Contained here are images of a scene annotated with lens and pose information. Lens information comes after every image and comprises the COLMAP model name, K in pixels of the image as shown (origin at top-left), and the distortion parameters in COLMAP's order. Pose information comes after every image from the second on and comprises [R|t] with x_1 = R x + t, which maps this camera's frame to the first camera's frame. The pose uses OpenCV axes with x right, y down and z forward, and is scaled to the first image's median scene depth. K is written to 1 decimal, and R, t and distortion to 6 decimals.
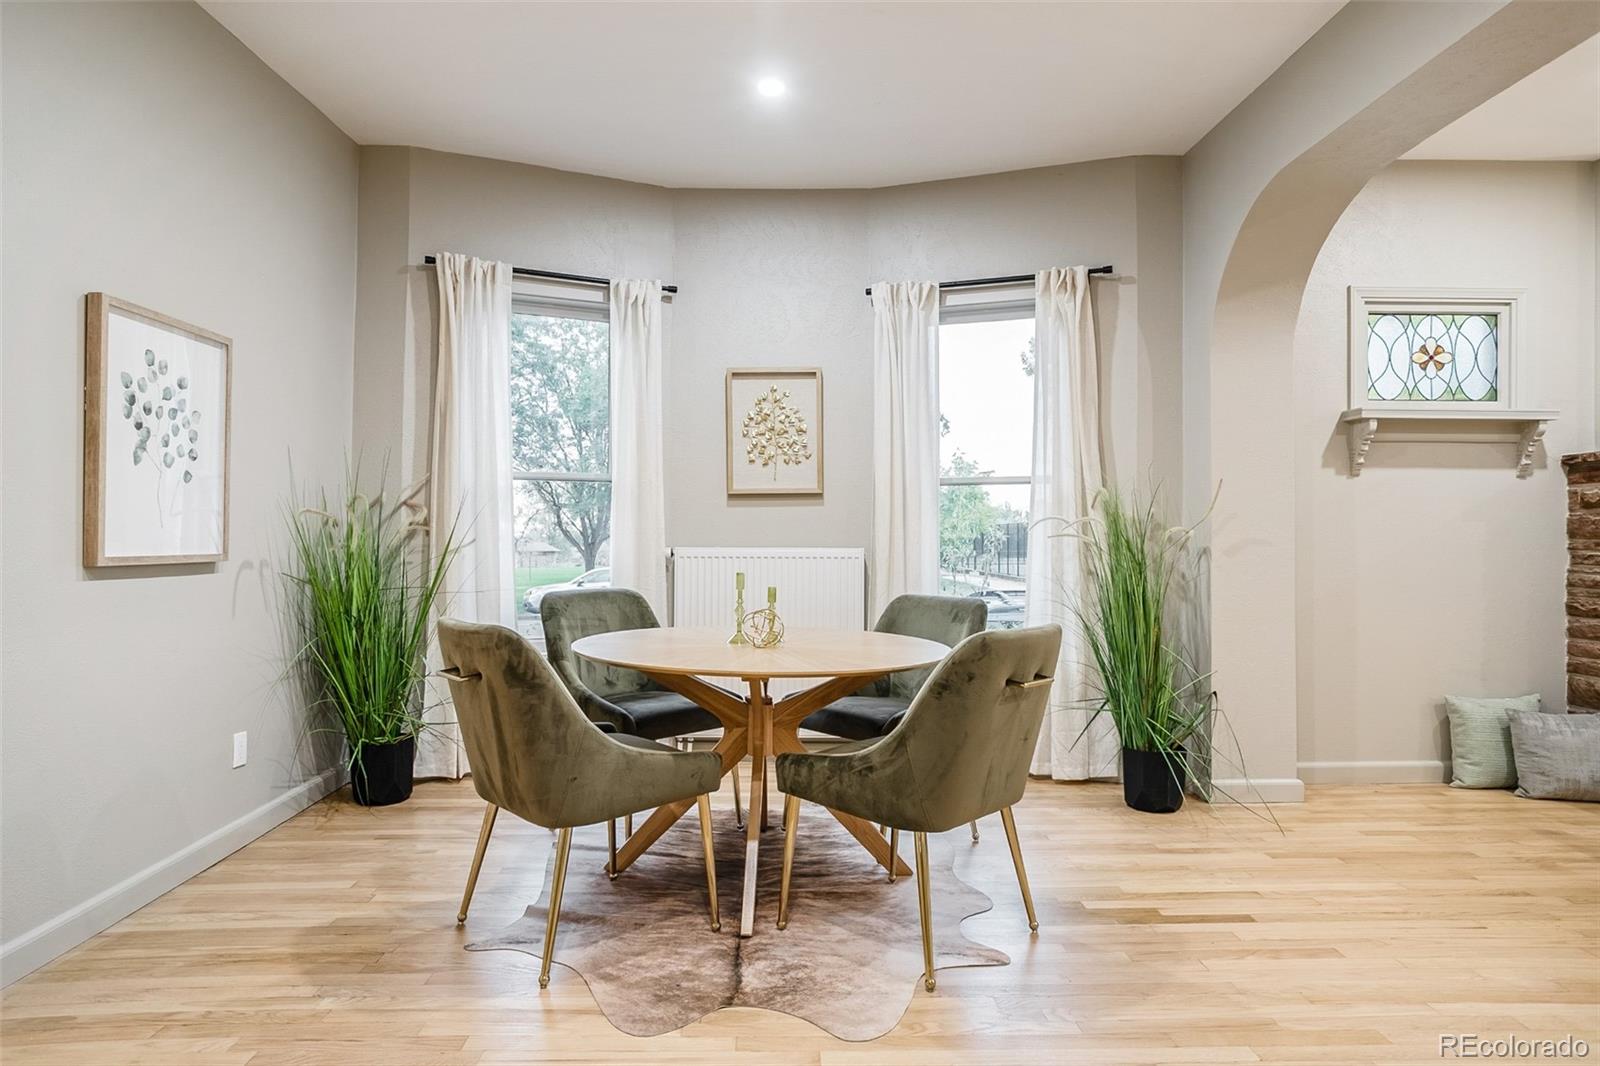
lens RADIAL K [[939.3, 0, 795.0], [0, 939.3, 526.0], [0, 0, 1]] dist [-0.048605, 0.039429]
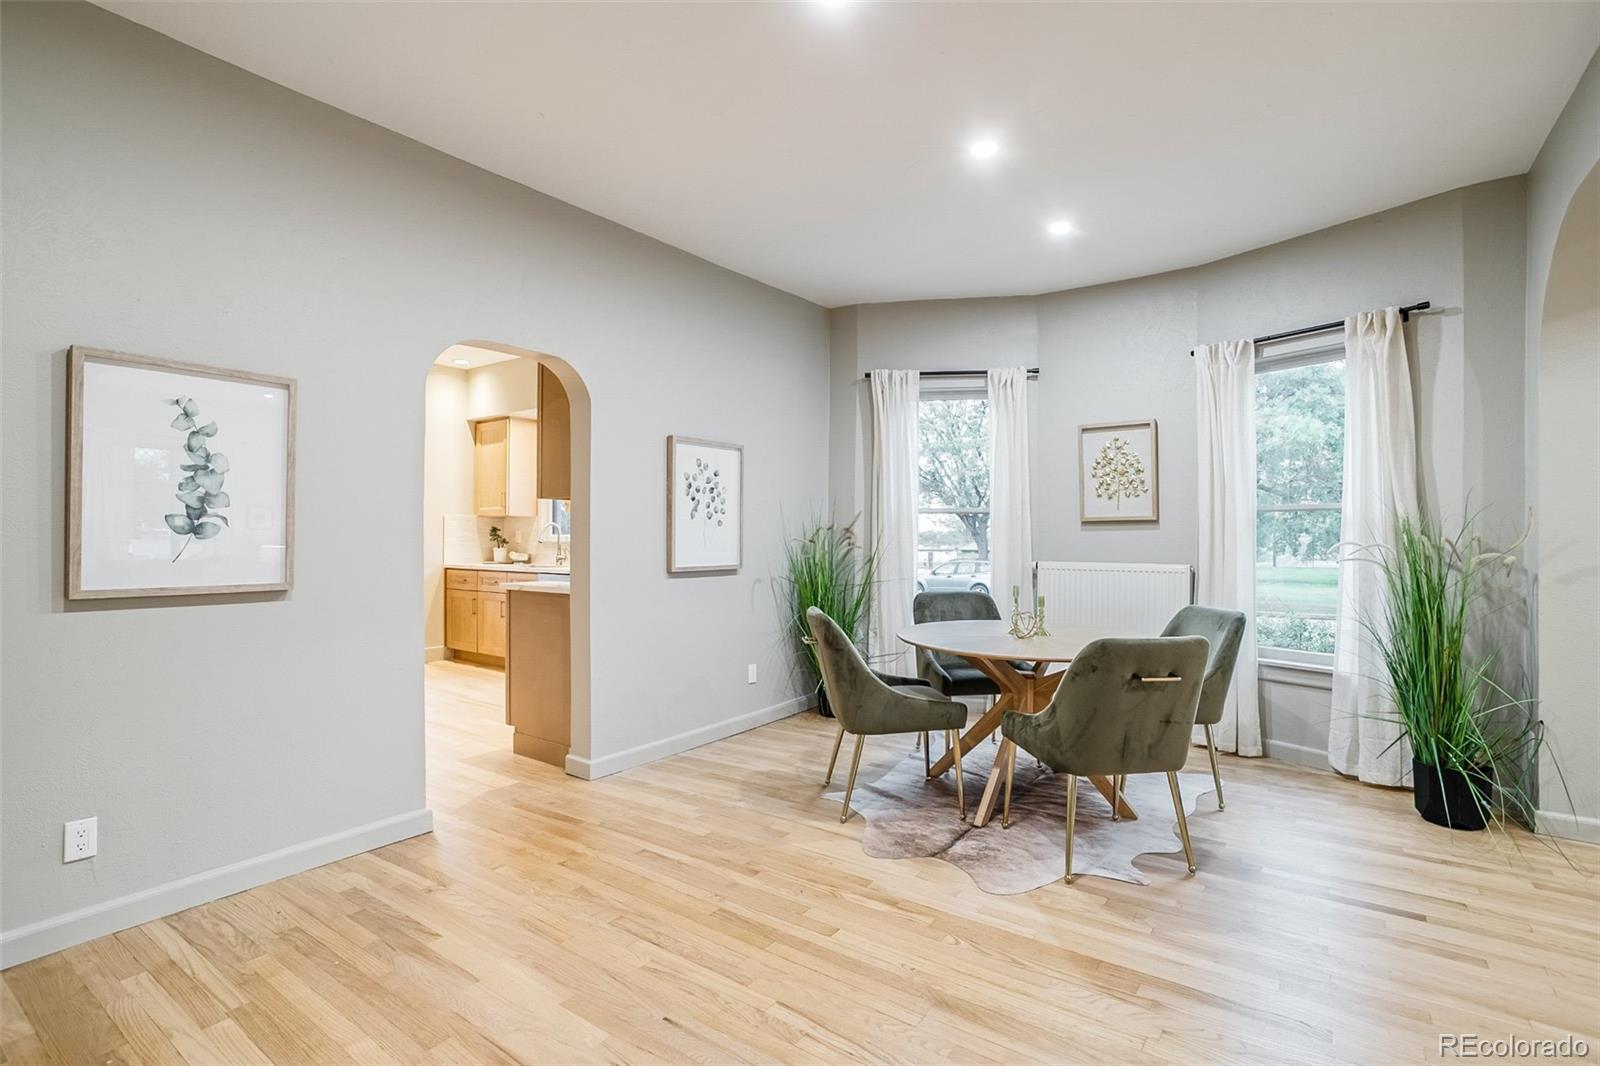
lens RADIAL K [[771.2, 0, 791.8], [0, 771.2, 533.7], [0, 0, 1]] dist [-0.063342, 0.034244]
pose [[0.796689, -0.001960, -0.604386, 0.281655], [0.006714, 0.999962, 0.005607, -0.028485], [0.604352, -0.008524, 0.796672, -0.104038]]
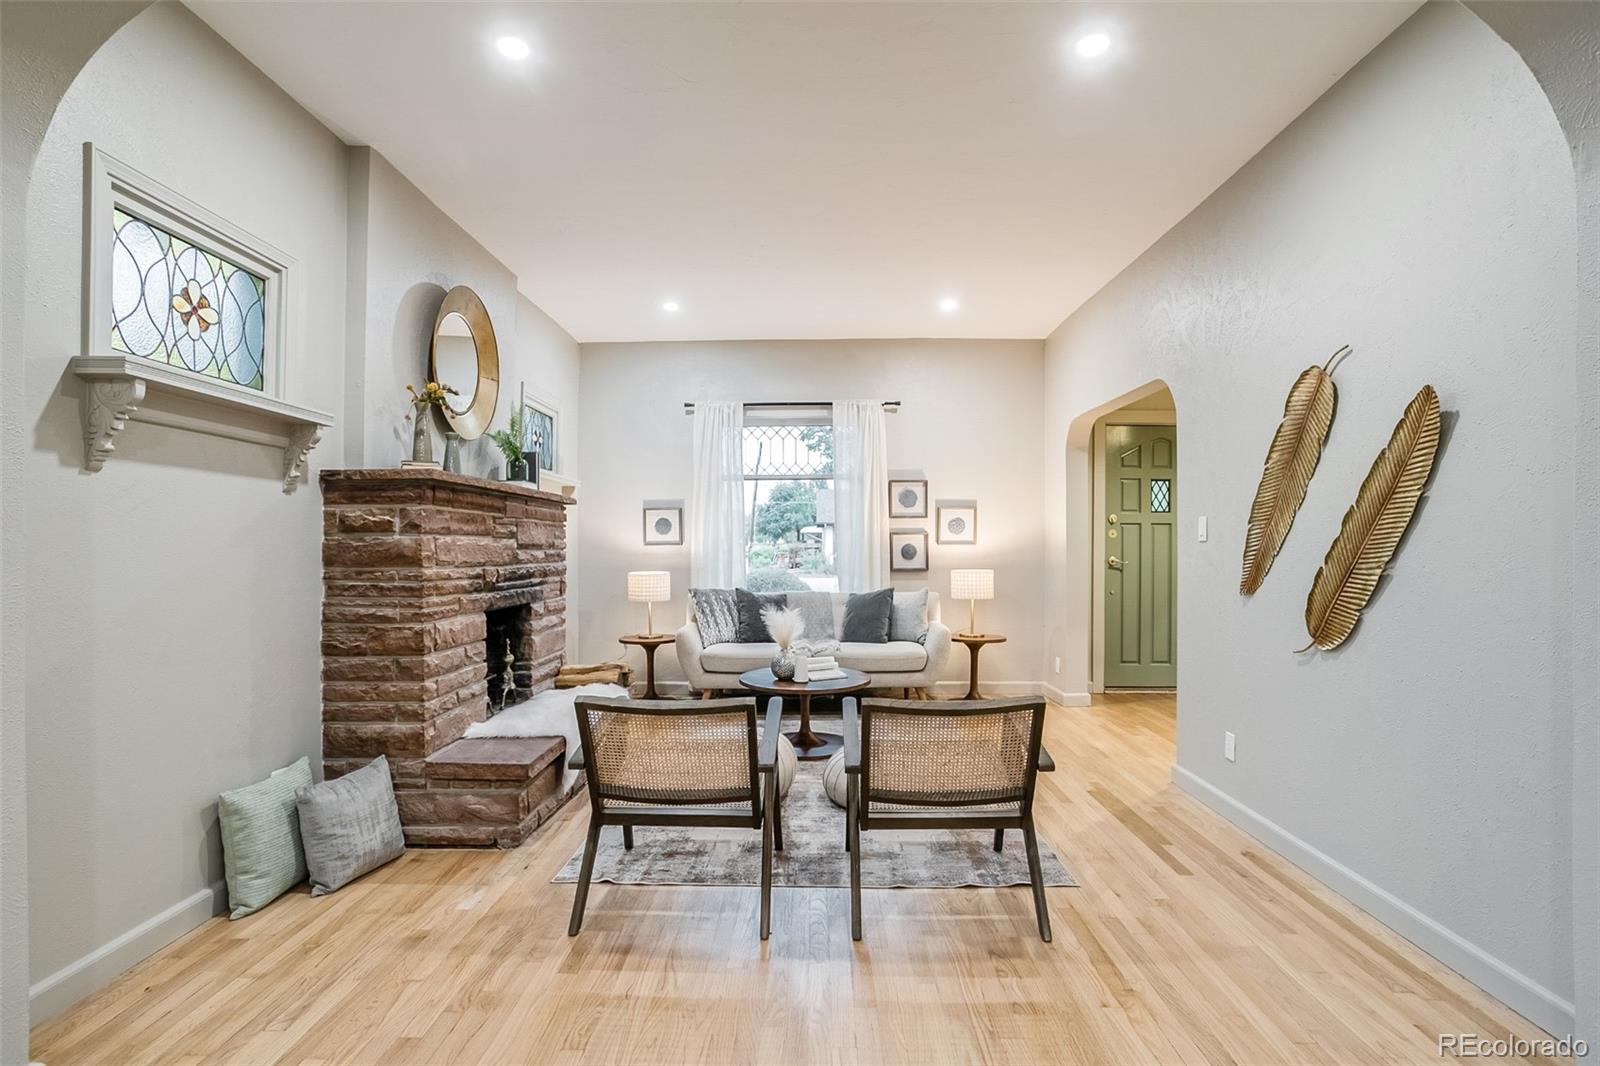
lens RADIAL K [[792.7, 0, 803.9], [0, 792.7, 550.0], [0, 0, 1]] dist [-0.061742, 0.037764]
pose [[0.038827, -0.005396, 0.999231, 0.131763], [-0.013450, 0.999892, 0.005922, -0.012663], [-0.999155, -0.013669, 0.038750, 0.537103]]
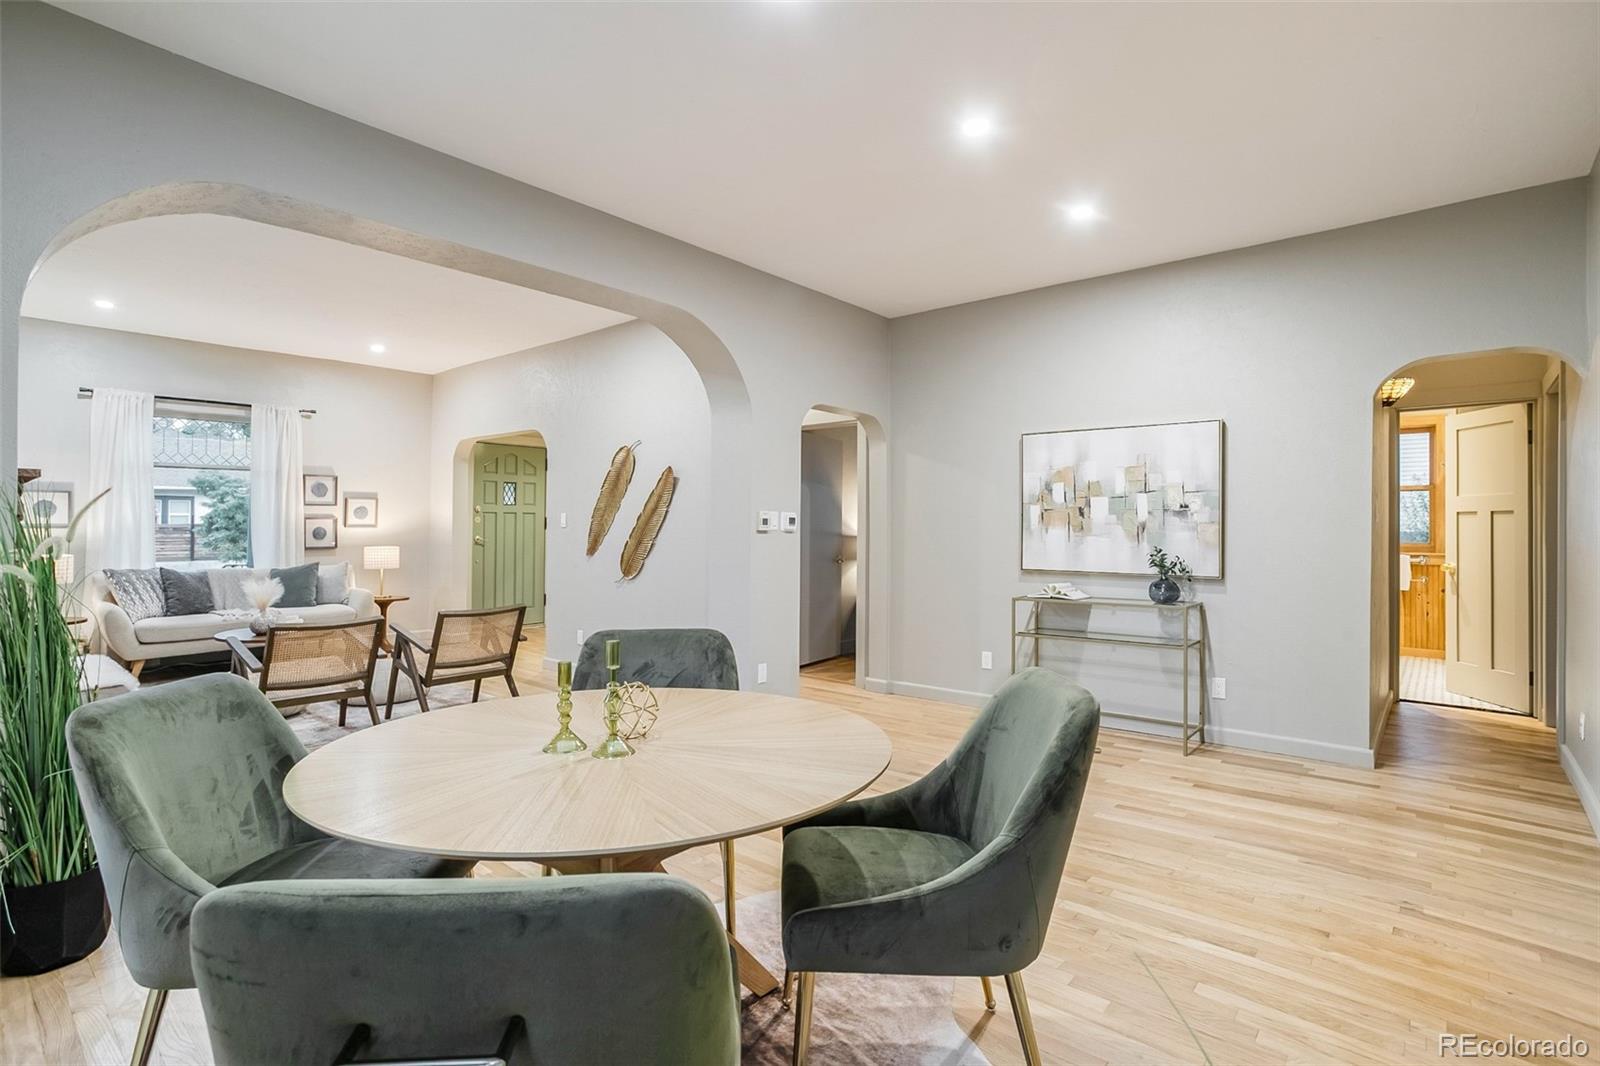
lens RADIAL K [[771.2, 0, 791.8], [0, 771.2, 533.7], [0, 0, 1]] dist [-0.063342, 0.034244]
pose [[-0.739733, -0.009932, 0.672827, -0.362051], [-0.012167, 0.999925, 0.001383, -0.017683], [-0.672791, -0.007163, -0.739798, 0.964368]]
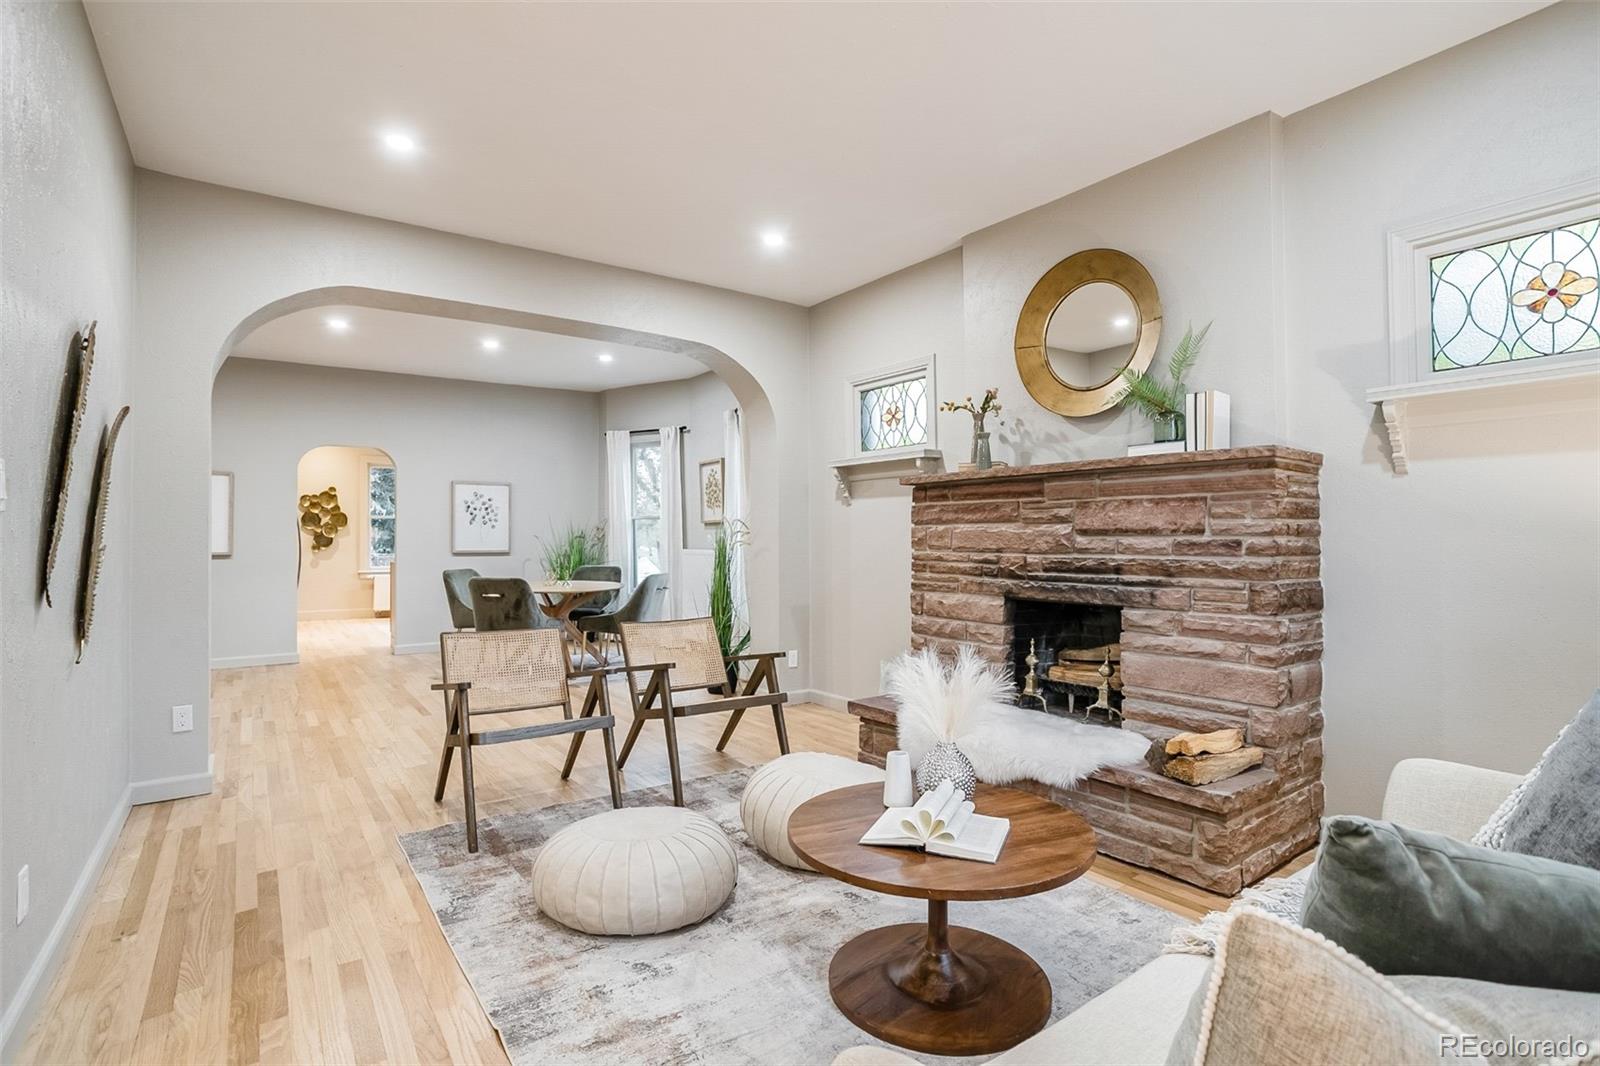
lens RADIAL K [[771.2, 0, 791.8], [0, 771.2, 533.7], [0, 0, 1]] dist [-0.063342, 0.034244]
pose [[0.564942, -0.008785, -0.825084, 1.590456], [0.011356, 0.999931, -0.002871, -0.006134], [0.825053, -0.007747, 0.565003, 0.235467]]
